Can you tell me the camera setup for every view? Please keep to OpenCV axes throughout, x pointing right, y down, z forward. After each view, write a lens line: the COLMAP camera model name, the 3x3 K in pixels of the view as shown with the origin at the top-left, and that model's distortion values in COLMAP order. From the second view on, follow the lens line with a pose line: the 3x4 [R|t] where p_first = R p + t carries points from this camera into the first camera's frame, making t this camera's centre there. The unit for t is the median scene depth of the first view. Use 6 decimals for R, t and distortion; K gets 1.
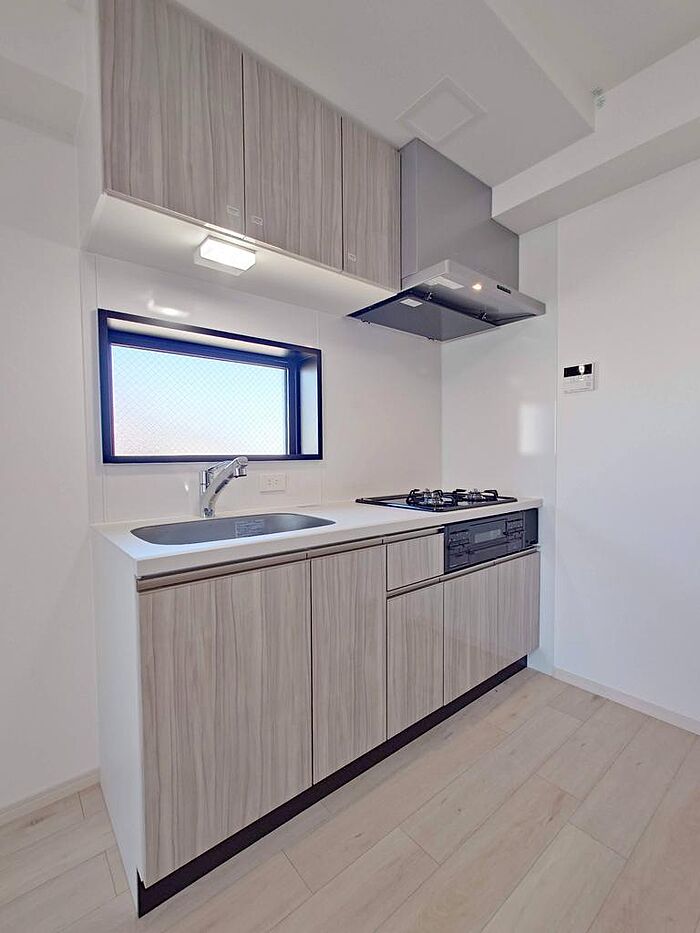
lens RADIAL K [[421.1, 0, 349.4], [0, 421.1, 476.0], [0, 0, 1]] dist [-0.004701, 0.000677]
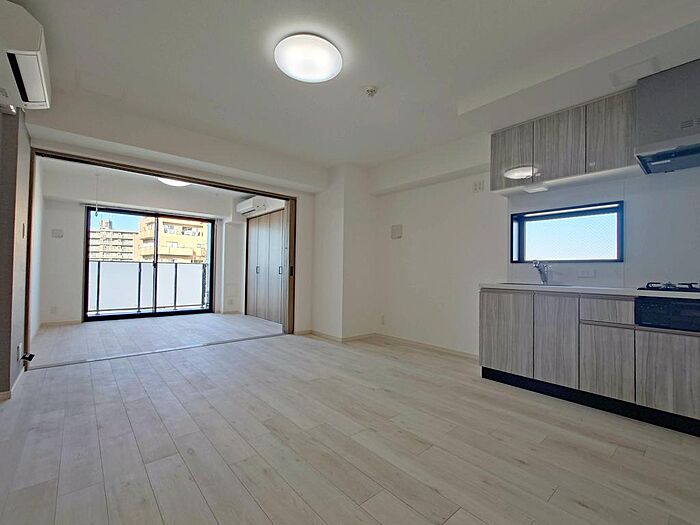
lens RADIAL K [[315.9, 0, 349.1], [0, 315.9, 265.2], [0, 0, 1]] dist [-0.004701, 0.000677]
pose [[0.017529, -0.008089, -0.999814, 1.659069], [-0.065832, 0.997788, -0.009227, 0.086877], [0.997677, 0.065981, 0.016958, -0.226164]]
